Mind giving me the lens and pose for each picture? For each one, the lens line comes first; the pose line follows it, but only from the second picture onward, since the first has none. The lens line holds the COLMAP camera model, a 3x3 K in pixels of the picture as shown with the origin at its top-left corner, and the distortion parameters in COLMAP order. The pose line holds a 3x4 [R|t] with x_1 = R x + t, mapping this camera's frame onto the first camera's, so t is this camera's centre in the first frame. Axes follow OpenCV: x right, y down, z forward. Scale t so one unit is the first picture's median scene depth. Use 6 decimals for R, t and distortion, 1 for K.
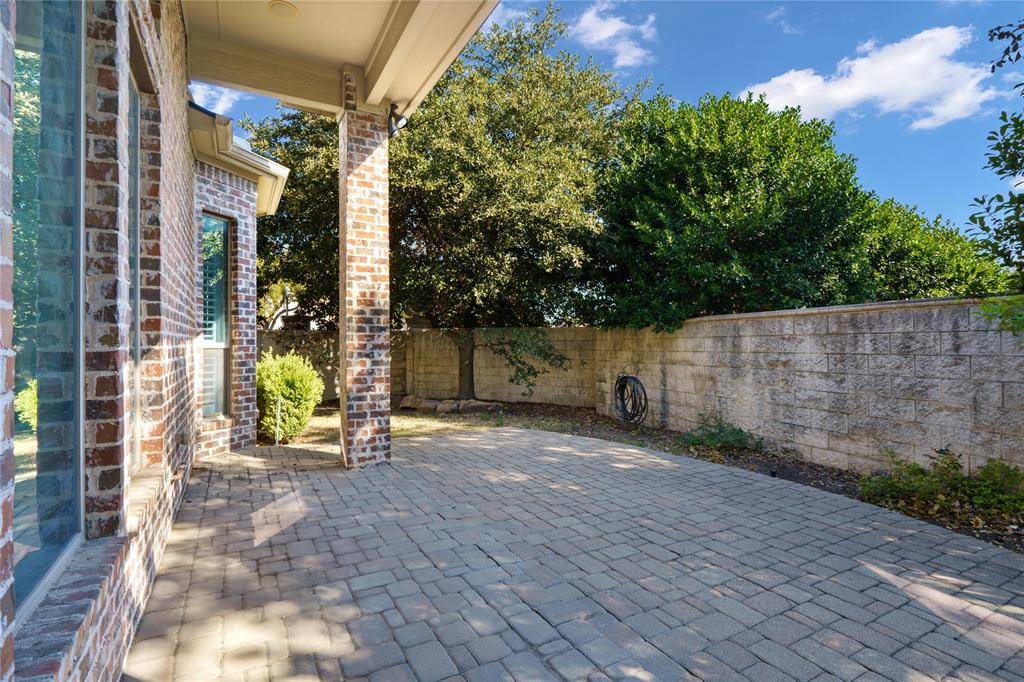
lens RADIAL K [[479.0, 0, 508.0], [0, 479.0, 342.7], [0, 0, 1]] dist [-0.003254, -0.001024]
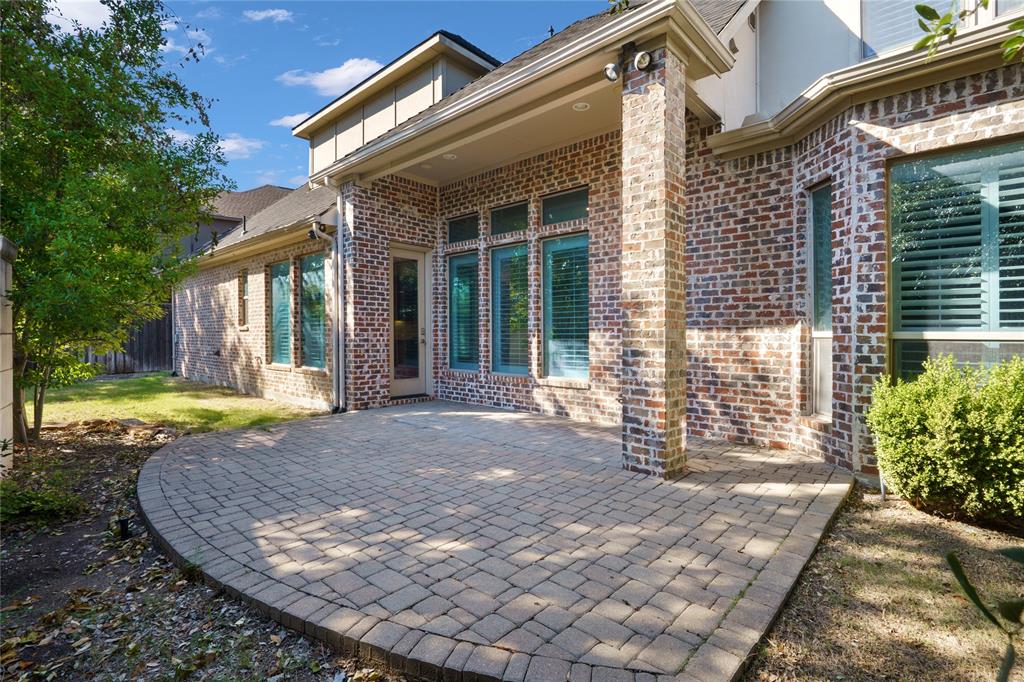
lens RADIAL K [[479.0, 0, 509.8], [0, 479.0, 339.6], [0, 0, 1]] dist [-0.003254, -0.001024]
pose [[-0.953875, 0.004822, -0.300165, 0.254531], [0.003916, 0.999986, 0.003623, 0.012568], [0.300178, 0.002280, -0.953881, 1.983908]]
